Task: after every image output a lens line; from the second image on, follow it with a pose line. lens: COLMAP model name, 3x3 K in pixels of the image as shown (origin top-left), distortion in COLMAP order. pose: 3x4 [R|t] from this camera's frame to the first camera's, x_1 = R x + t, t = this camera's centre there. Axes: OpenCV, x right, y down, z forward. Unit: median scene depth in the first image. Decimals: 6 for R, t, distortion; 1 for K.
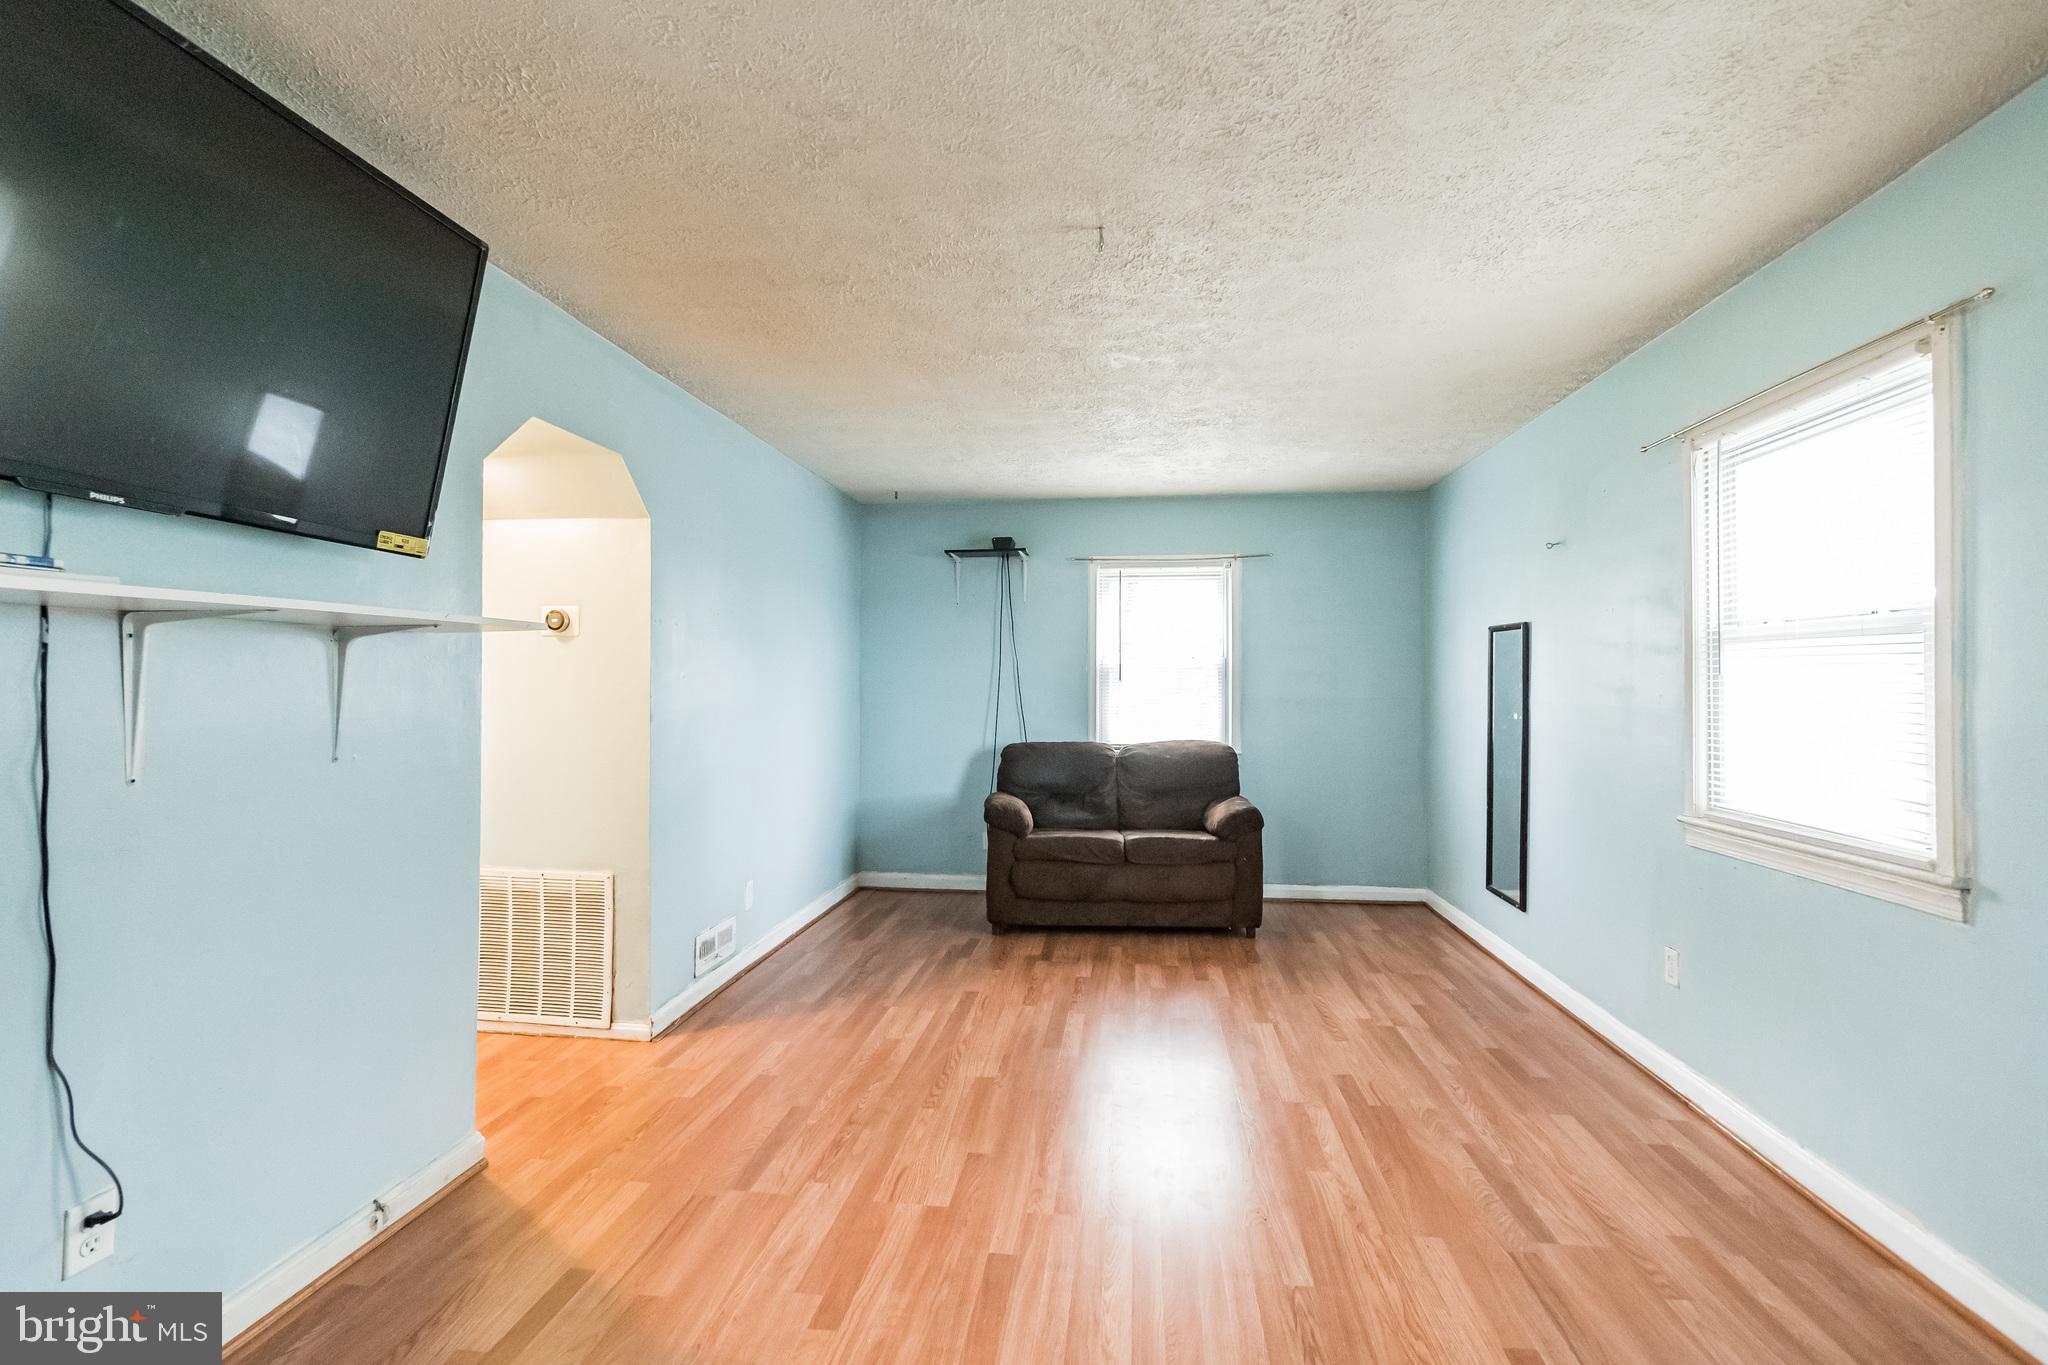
lens RADIAL K [[862.5, 0, 1024.0], [0, 862.5, 682.5], [0, 0, 1]] dist [-0.001643, 0.000784]
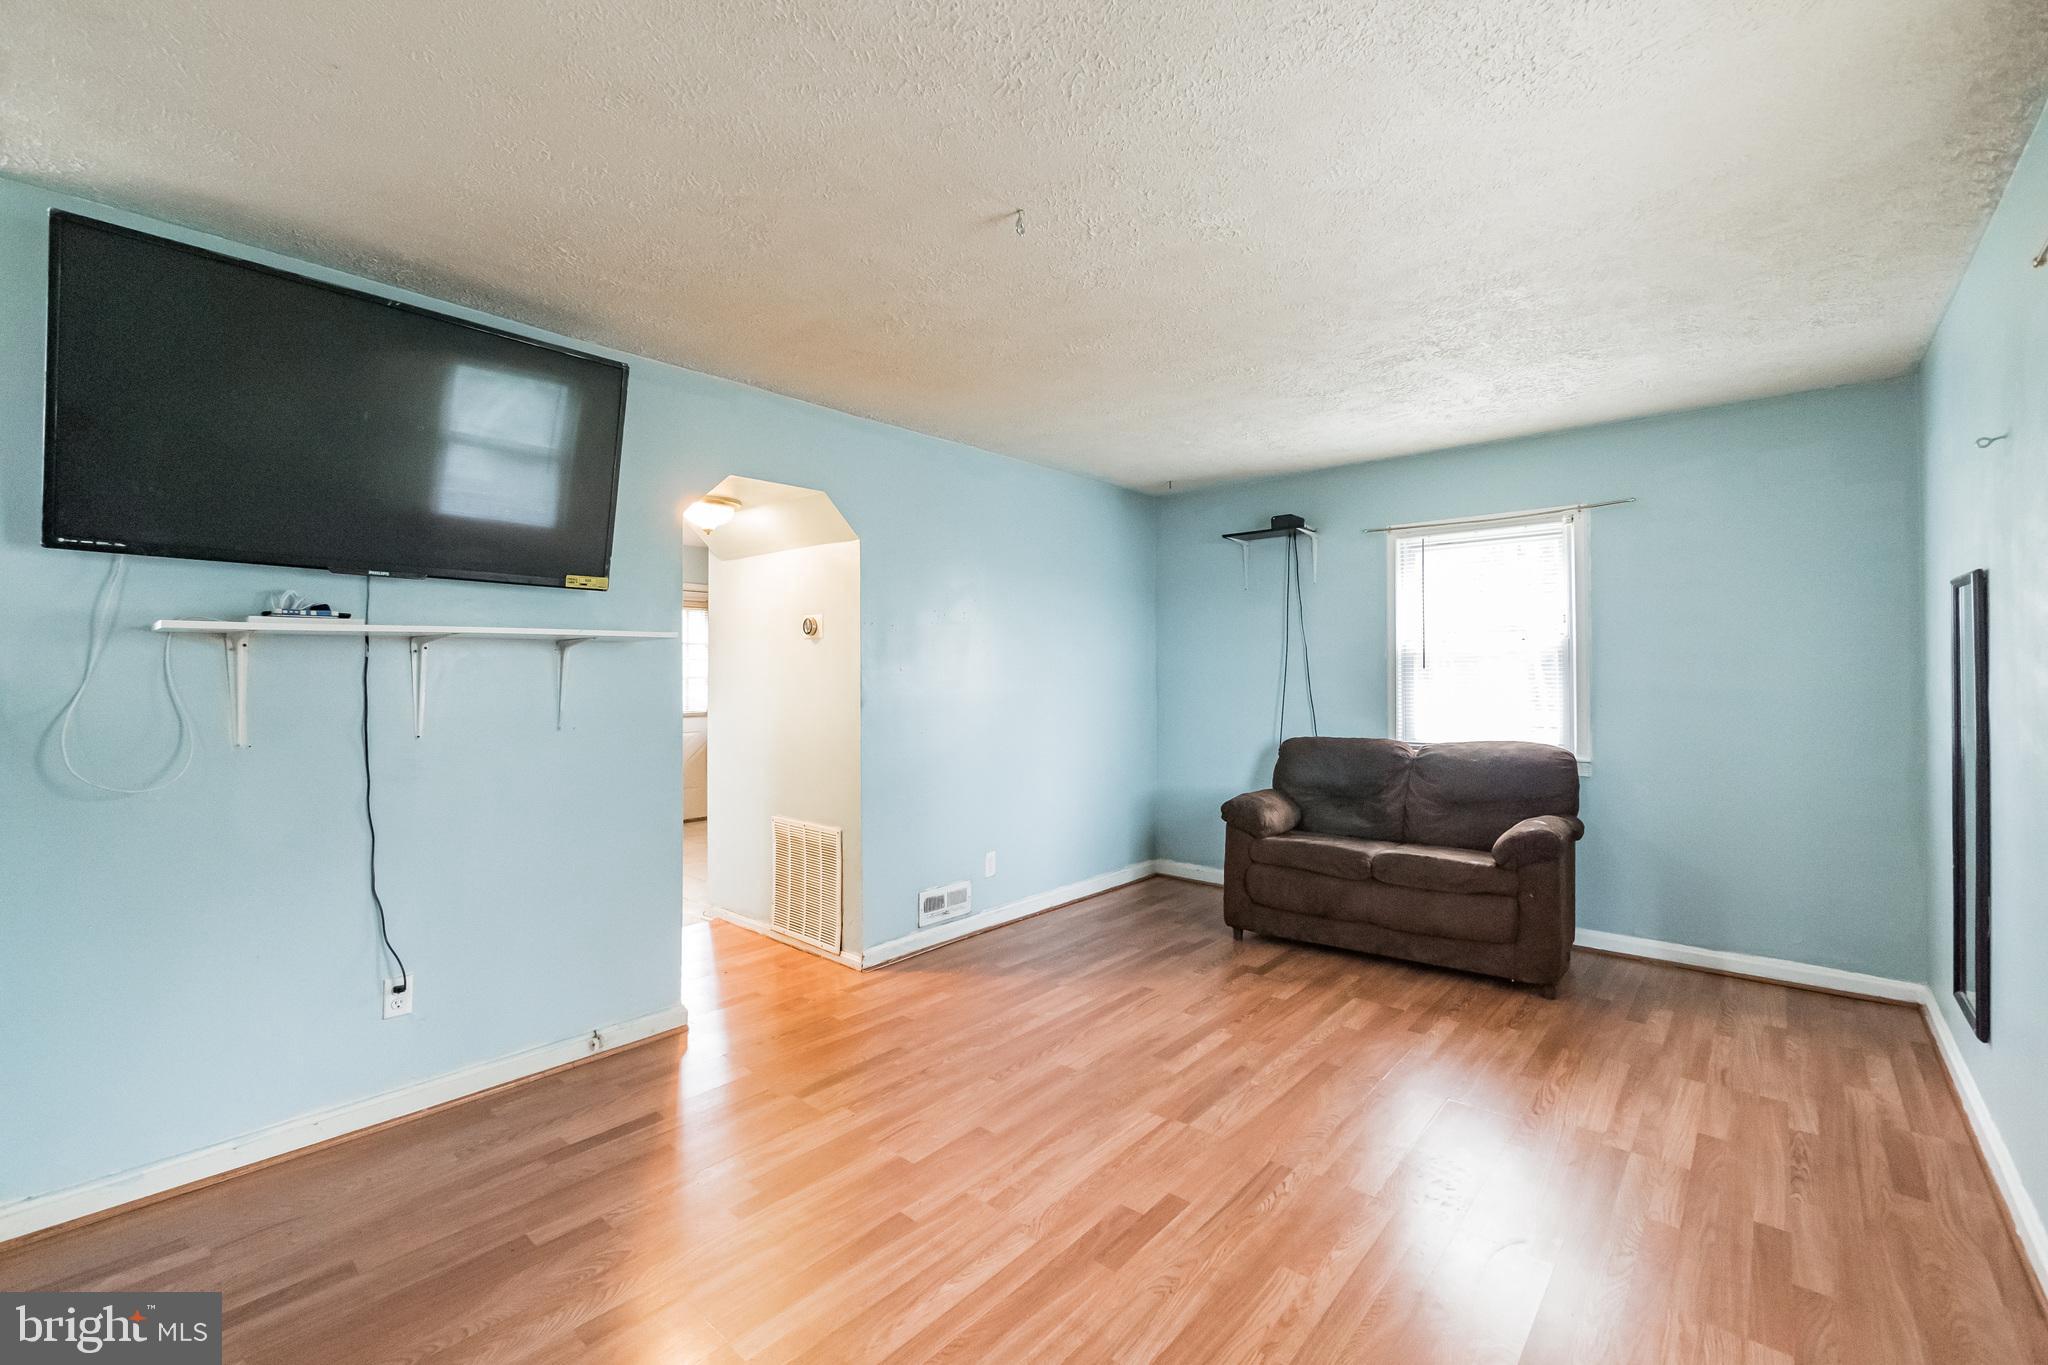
lens RADIAL K [[856.1, 0, 1022.4], [0, 856.1, 667.8], [0, 0, 1]] dist [-0.000606, 0.000506]
pose [[0.825708, -0.009064, -0.564024, 0.343592], [0.007383, 0.999959, -0.005261, -0.001586], [0.564049, 0.000180, 0.825741, 0.106359]]
